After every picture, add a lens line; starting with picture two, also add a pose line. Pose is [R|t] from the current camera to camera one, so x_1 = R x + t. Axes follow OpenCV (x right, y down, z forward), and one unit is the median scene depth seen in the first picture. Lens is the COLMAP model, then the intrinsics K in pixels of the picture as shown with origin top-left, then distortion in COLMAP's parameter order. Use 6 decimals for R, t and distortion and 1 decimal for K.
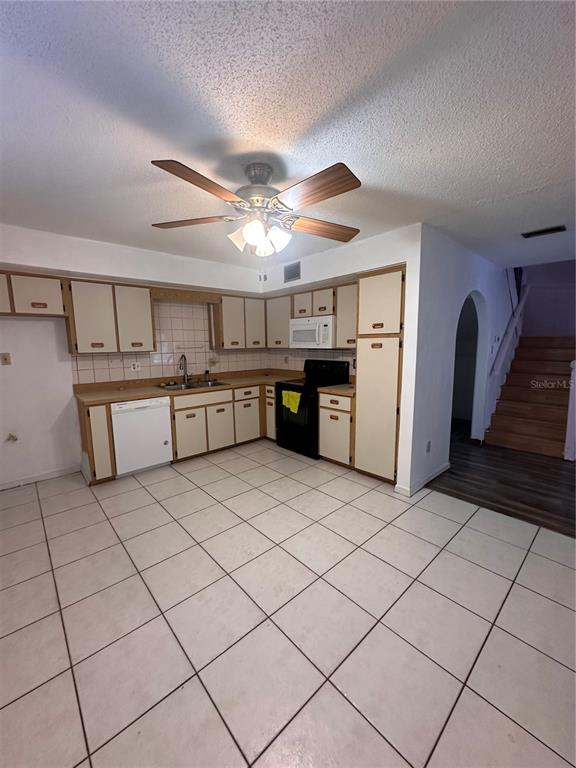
lens RADIAL K [[306.5, 0, 289.3], [0, 306.5, 384.3], [0, 0, 1]] dist [-0.013282, 0.000338]
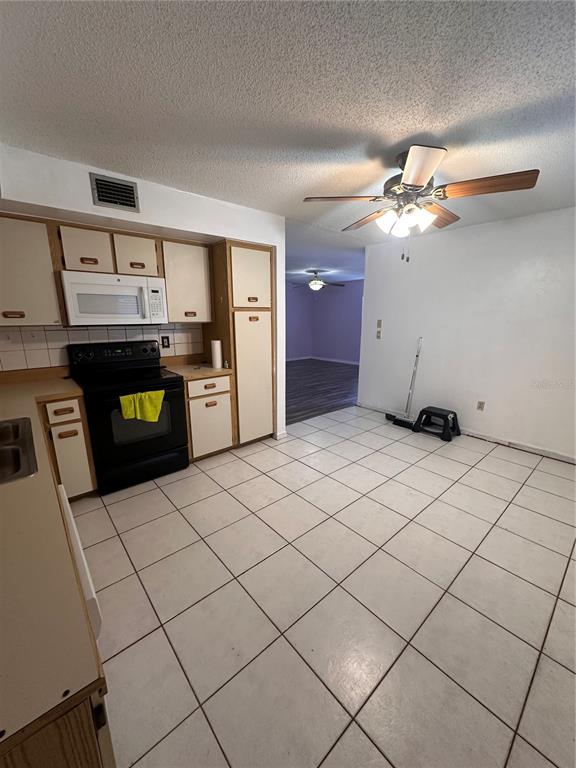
lens RADIAL K [[306.5, 0, 289.5], [0, 306.5, 383.6], [0, 0, 1]] dist [-0.013282, 0.000338]
pose [[0.007508, -0.206387, 0.978442, -0.654442], [0.133687, 0.969893, 0.203558, -0.089253], [-0.990995, 0.129277, 0.034873, 0.720986]]
